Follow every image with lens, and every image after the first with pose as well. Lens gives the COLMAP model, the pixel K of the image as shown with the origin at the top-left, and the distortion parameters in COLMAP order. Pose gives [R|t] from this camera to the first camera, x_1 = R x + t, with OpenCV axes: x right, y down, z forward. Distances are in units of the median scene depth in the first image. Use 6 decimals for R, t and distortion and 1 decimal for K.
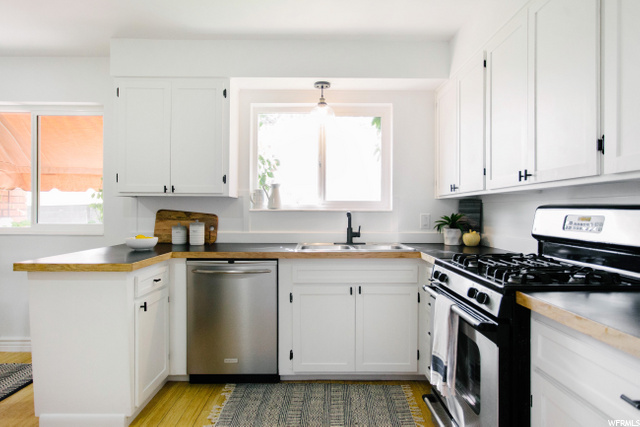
lens RADIAL K [[370.8, 0, 320.0], [0, 370.8, 213.5], [0, 0, 1]] dist [-0.001344, -0.000769]
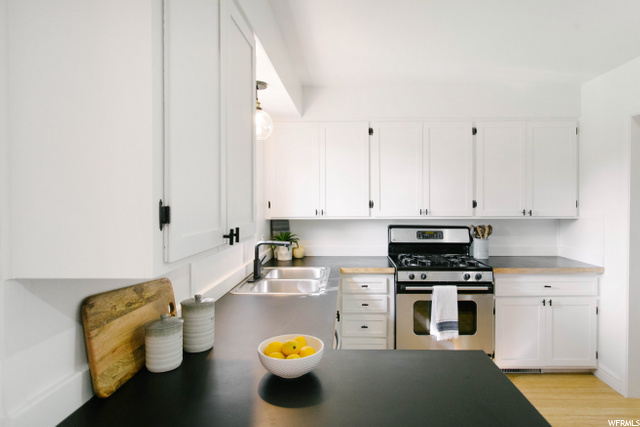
lens RADIAL K [[381.1, 0, 331.7], [0, 381.1, 196.6], [0, 0, 1]] dist [-0.000833, 0.000028]
pose [[0.018559, -0.001946, 0.999826, -1.507493], [0.004986, 0.999986, 0.001854, -0.206007], [-0.999815, 0.004951, 0.018569, 1.595749]]
